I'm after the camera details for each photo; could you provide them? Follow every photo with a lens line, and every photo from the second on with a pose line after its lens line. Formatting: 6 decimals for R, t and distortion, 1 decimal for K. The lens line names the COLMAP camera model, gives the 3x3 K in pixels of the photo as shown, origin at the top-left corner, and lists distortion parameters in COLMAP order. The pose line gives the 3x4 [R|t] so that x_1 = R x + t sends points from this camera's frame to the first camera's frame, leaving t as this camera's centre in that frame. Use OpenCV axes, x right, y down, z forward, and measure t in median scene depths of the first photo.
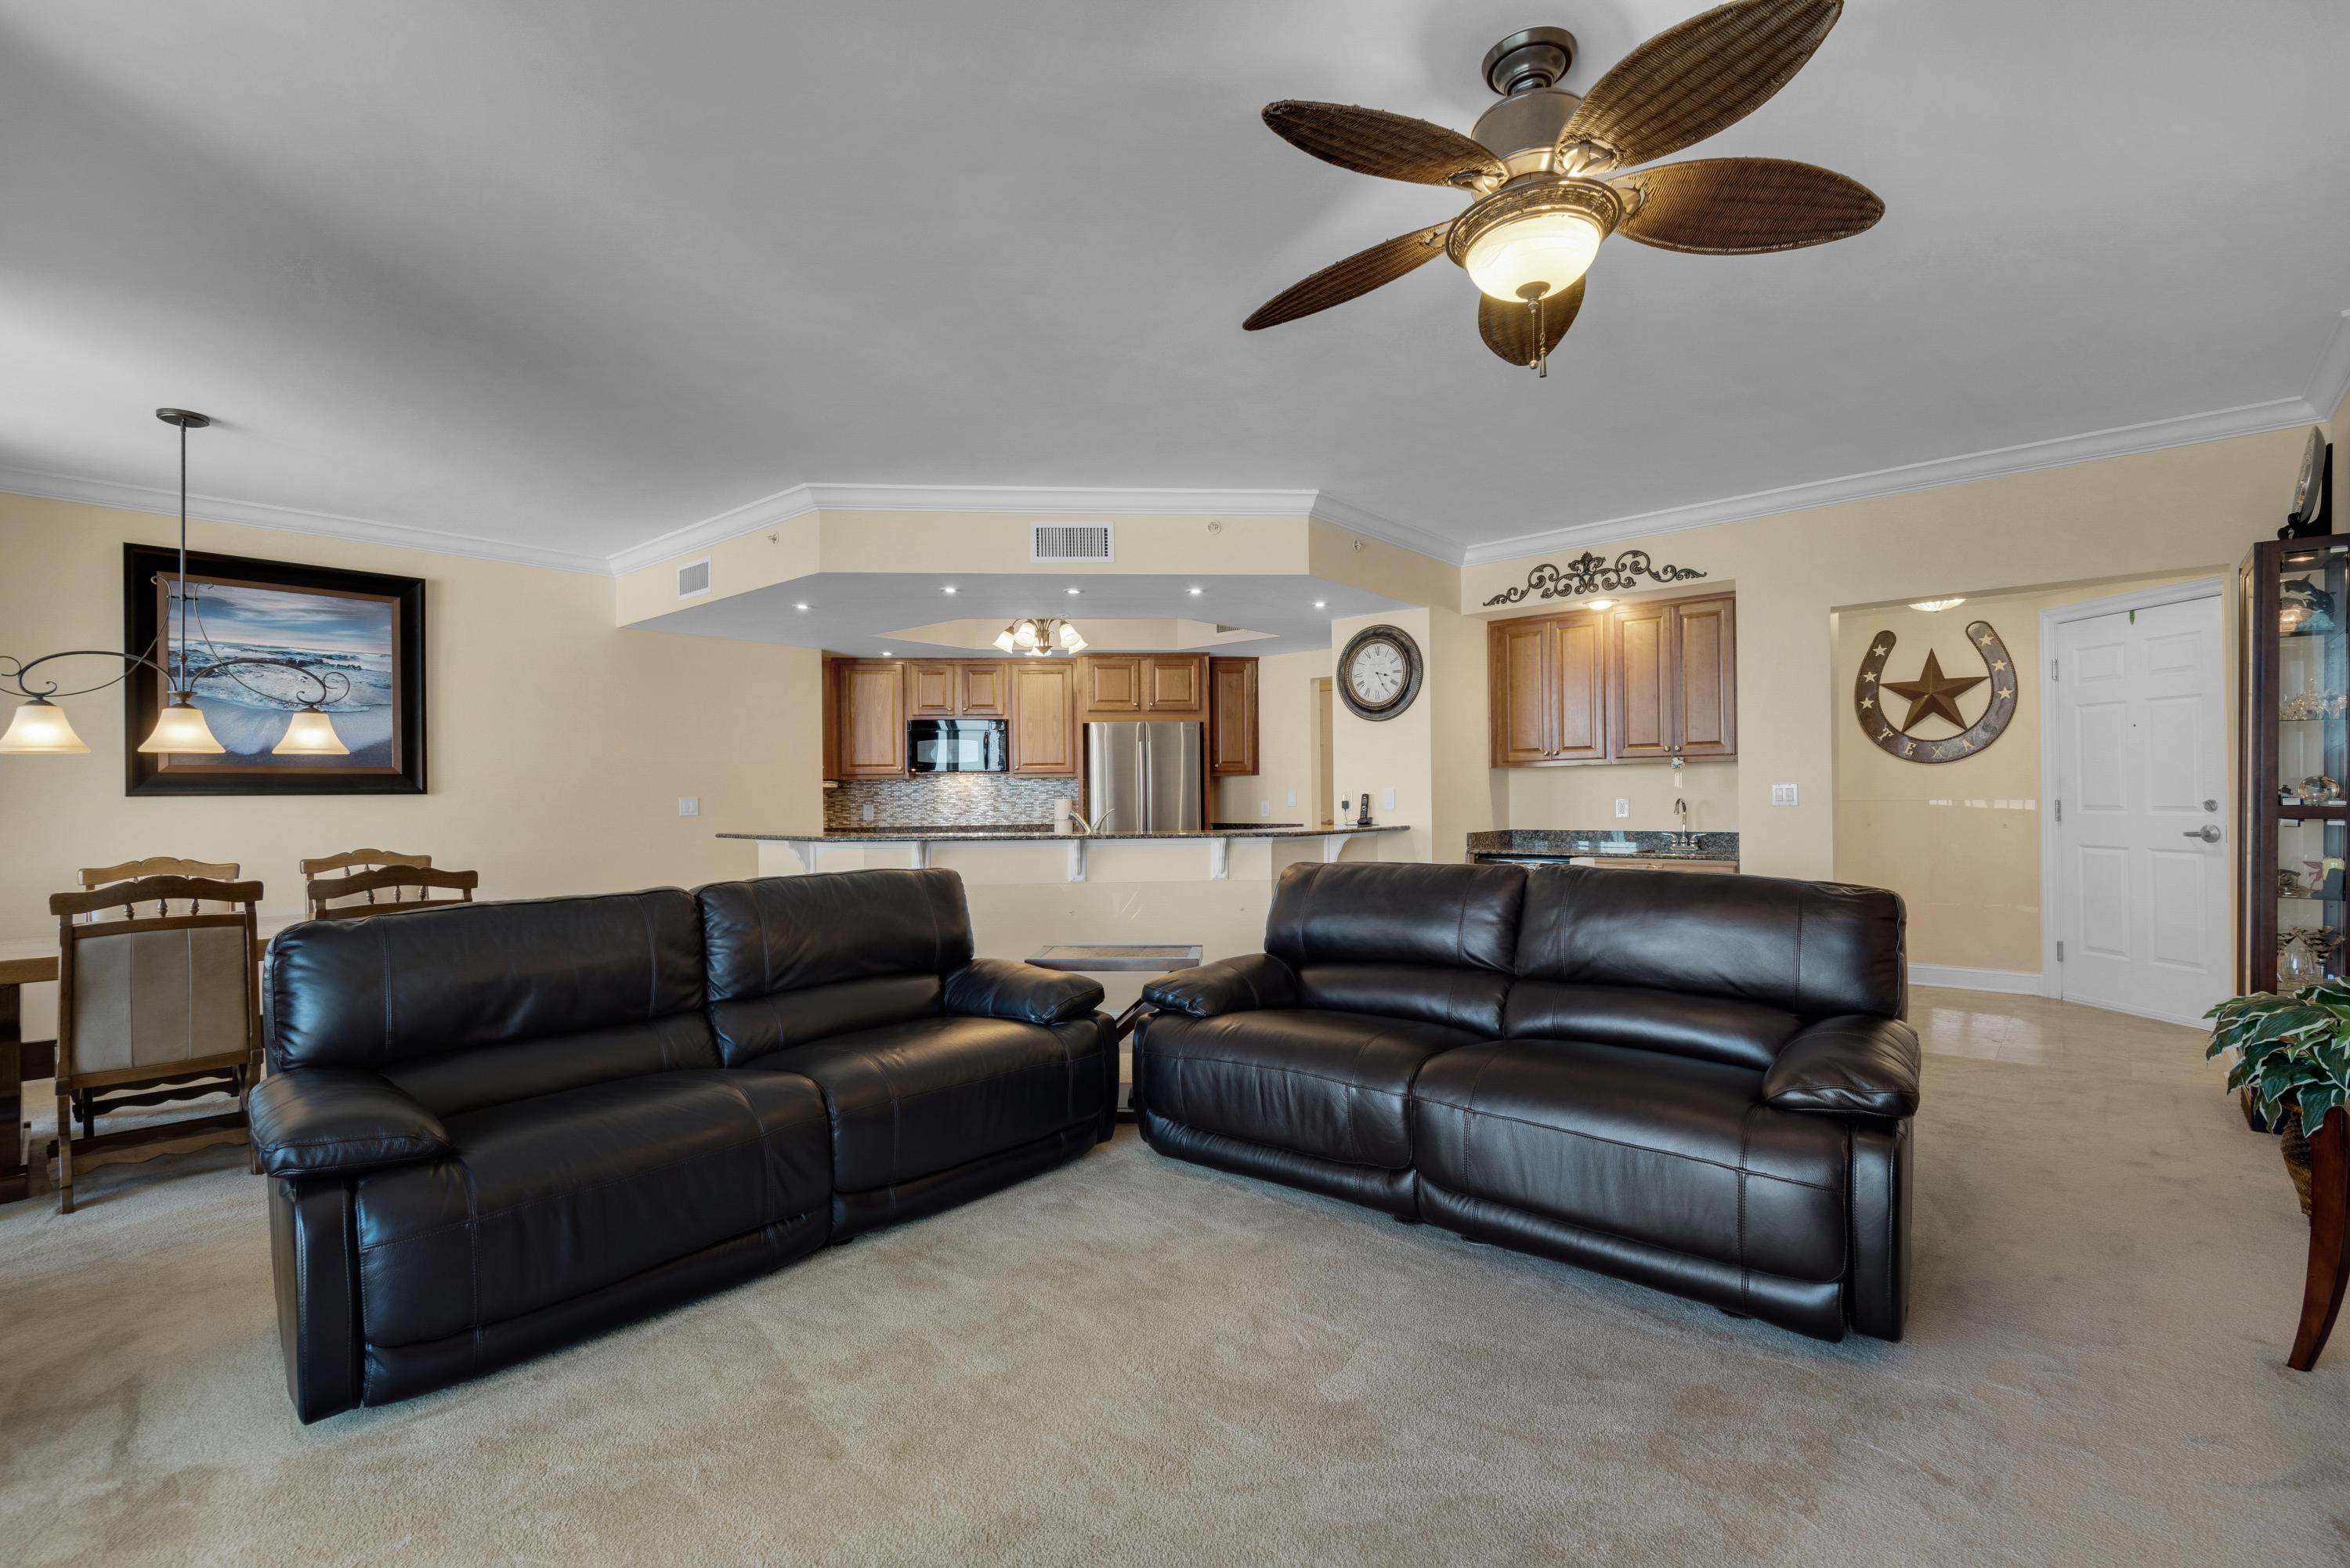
lens RADIAL K [[1067.8, 0, 1179.3], [0, 1067.8, 806.8], [0, 0, 1]] dist [0.004599, 0.000437]
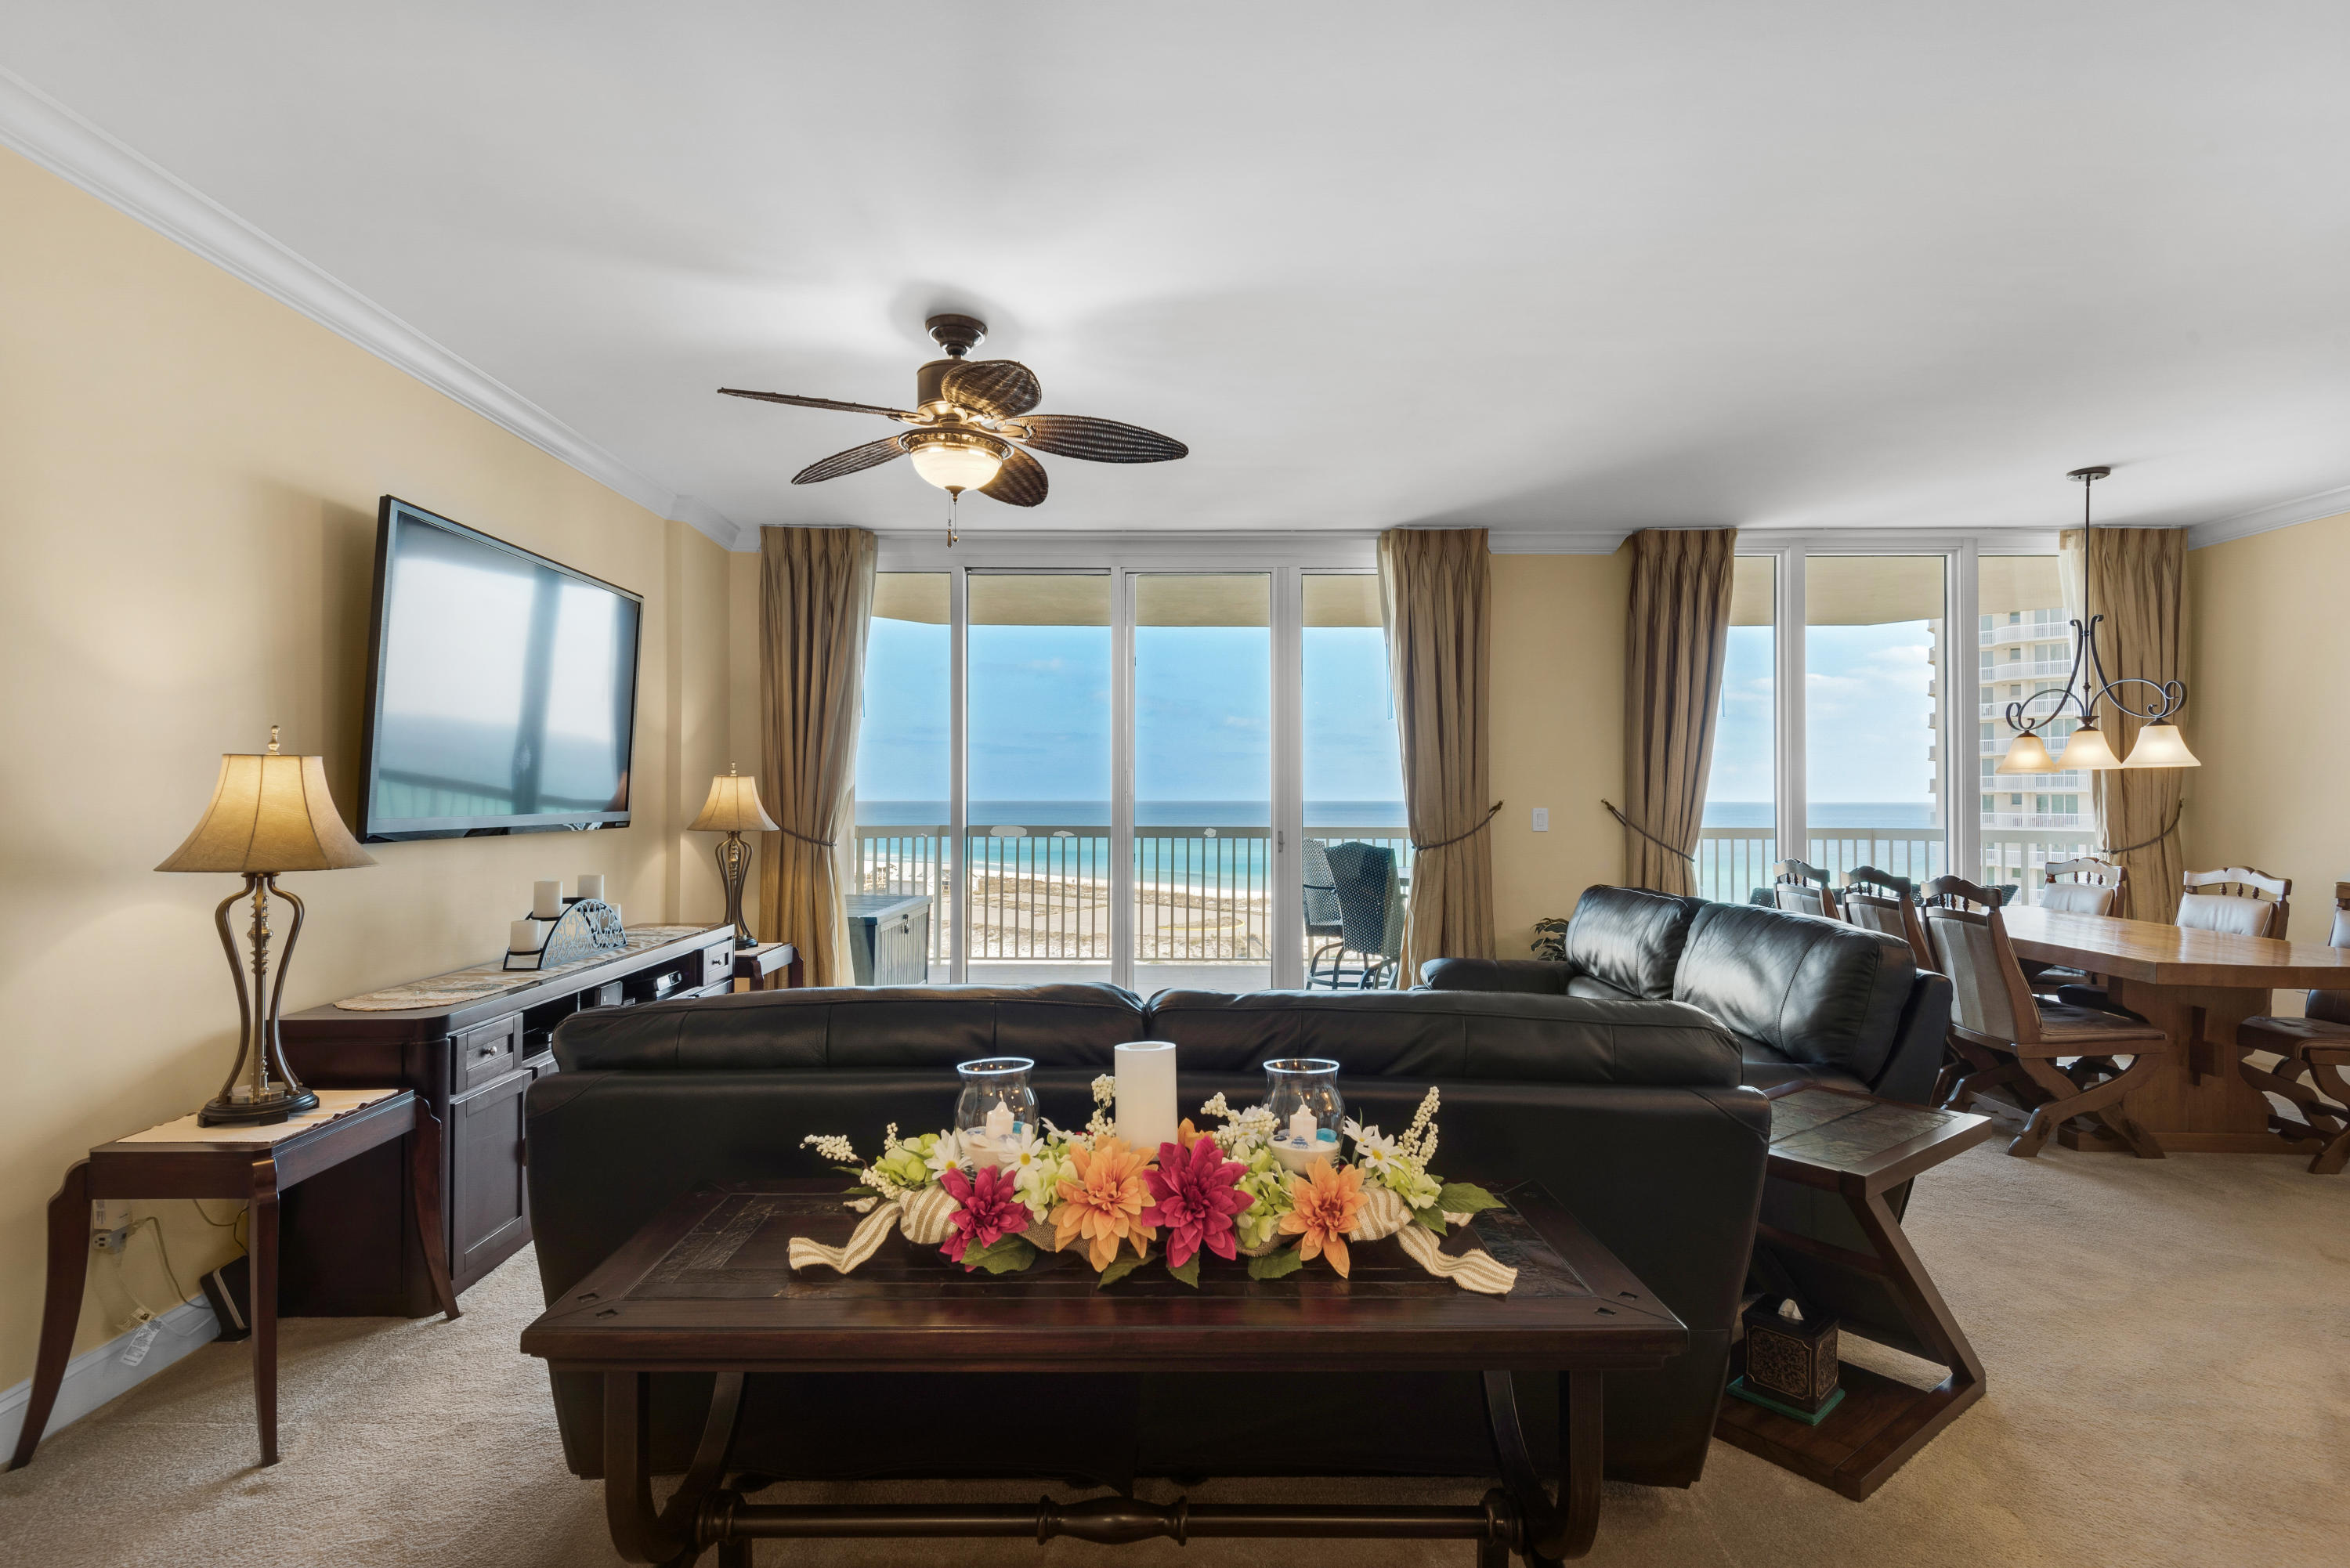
lens RADIAL K [[1129.2, 0, 1155.4], [0, 1129.2, 780.0], [0, 0, 1]] dist [0.021734, -0.017345]
pose [[-0.761515, 0.002968, -0.648141, 0.407023], [0.000776, 0.999993, 0.003667, -0.029946], [0.648147, 0.002290, -0.761512, 0.867232]]
